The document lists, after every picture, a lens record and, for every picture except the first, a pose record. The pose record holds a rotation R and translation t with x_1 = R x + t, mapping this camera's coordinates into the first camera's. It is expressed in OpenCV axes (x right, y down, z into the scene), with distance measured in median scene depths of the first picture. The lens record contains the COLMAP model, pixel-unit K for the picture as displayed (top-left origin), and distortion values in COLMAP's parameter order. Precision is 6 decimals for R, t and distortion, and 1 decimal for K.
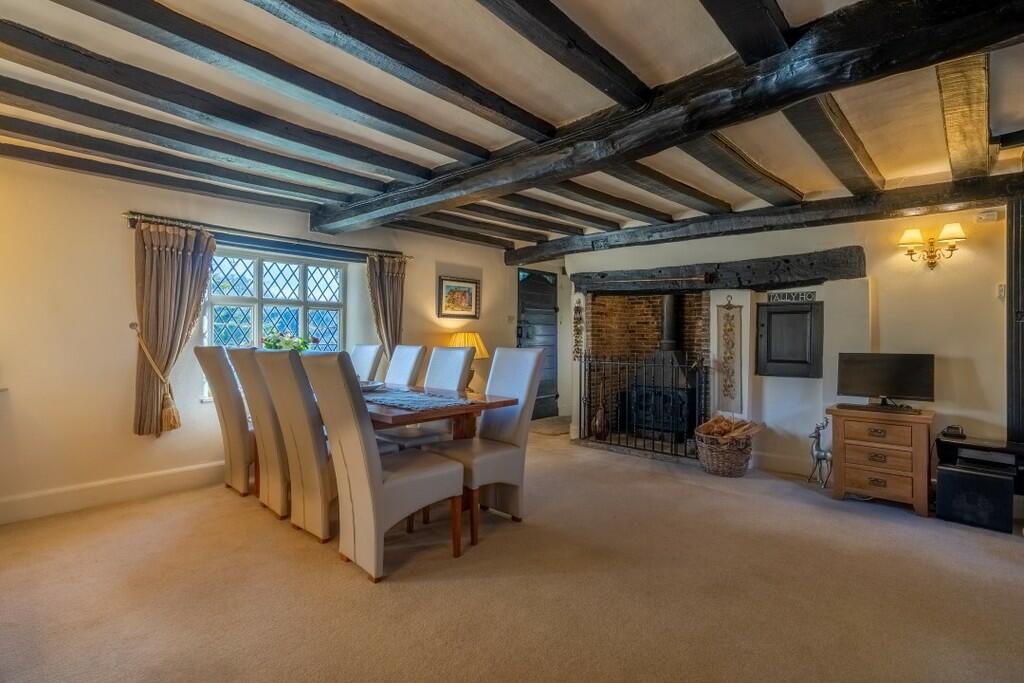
lens RADIAL K [[468.6, 0, 518.4], [0, 468.6, 334.5], [0, 0, 1]] dist [-0.001720, -0.000548]
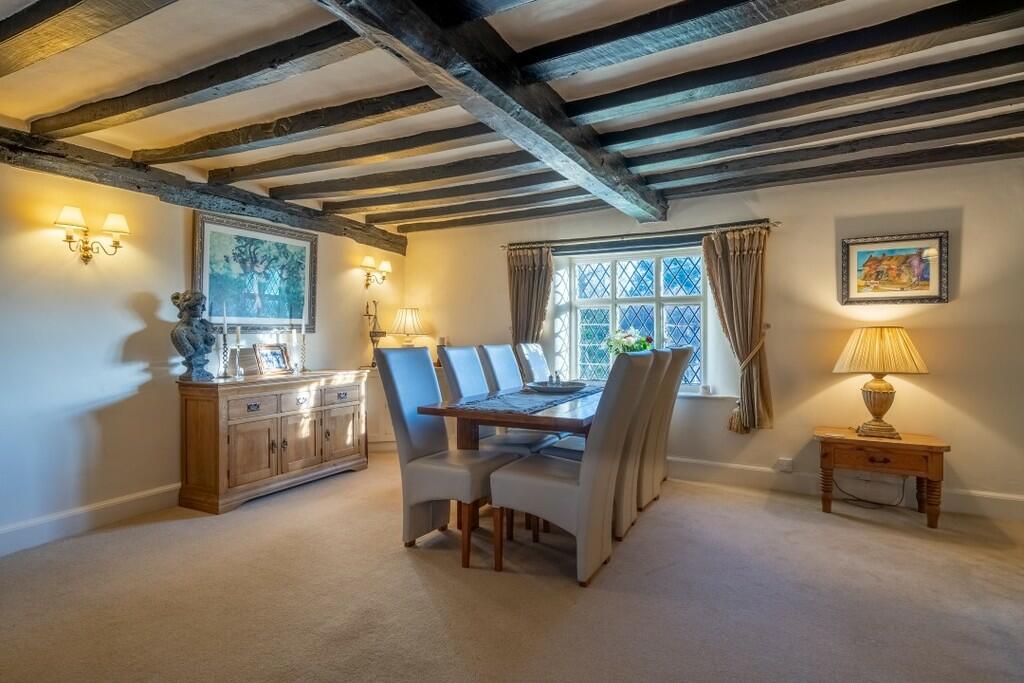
lens RADIAL K [[552.9, 0, 517.4], [0, 552.9, 338.6], [0, 0, 1]] dist [0.000470, 0.000429]
pose [[0.250665, -0.002823, -0.968070, 0.484548], [0.003533, 0.999992, -0.002001, 0.010136], [0.968068, -0.002919, 0.250673, 0.414356]]
